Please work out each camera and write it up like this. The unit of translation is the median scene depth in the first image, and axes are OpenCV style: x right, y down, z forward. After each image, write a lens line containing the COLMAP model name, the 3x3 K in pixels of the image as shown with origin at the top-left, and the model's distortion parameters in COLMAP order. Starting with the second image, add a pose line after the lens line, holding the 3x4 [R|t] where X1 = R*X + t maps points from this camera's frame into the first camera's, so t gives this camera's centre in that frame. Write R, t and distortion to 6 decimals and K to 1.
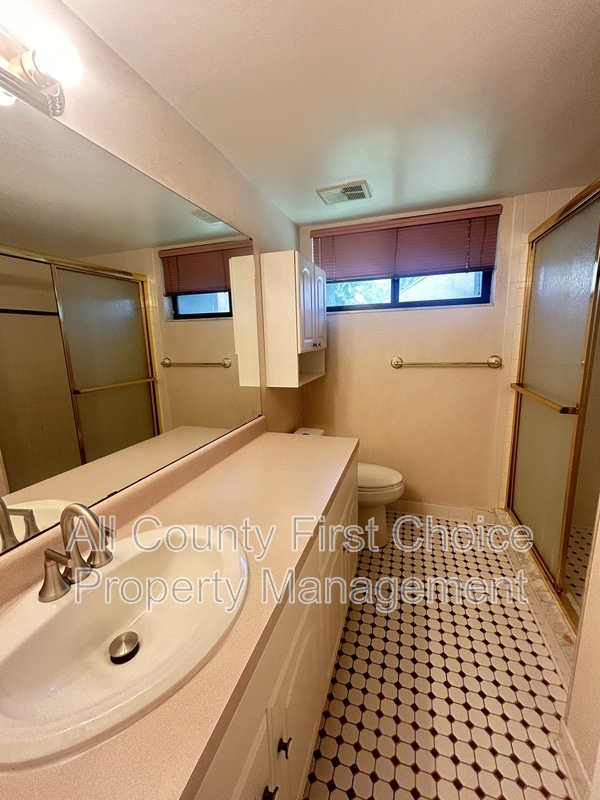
lens RADIAL K [[323.0, 0, 301.9], [0, 323.0, 399.7], [0, 0, 1]] dist [0.008259, -0.001411]
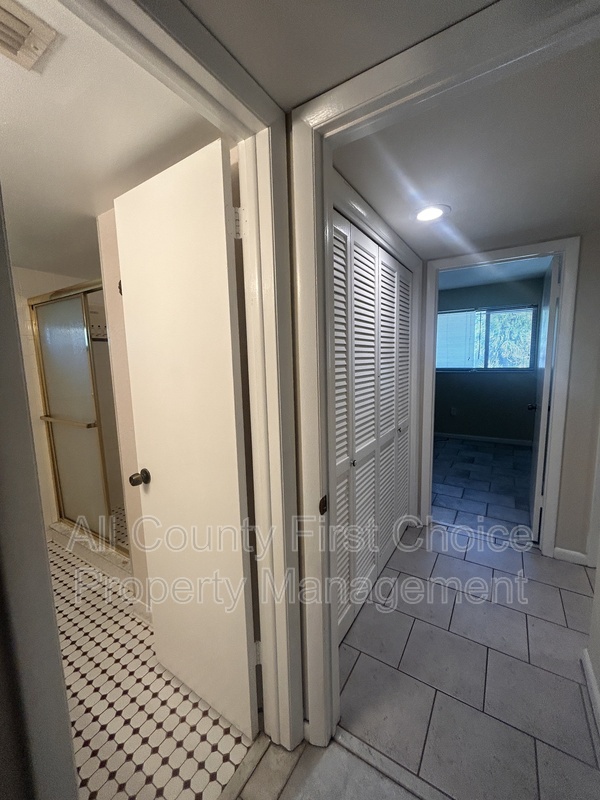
lens RADIAL K [[323.0, 0, 302.3], [0, 323.0, 394.5], [0, 0, 1]] dist [0.008259, -0.001411]
pose [[0.246156, -0.102737, 0.963770, -0.391846], [0.207028, 0.976991, 0.051269, 0.016726], [-0.946861, 0.186908, 0.261762, -0.372232]]
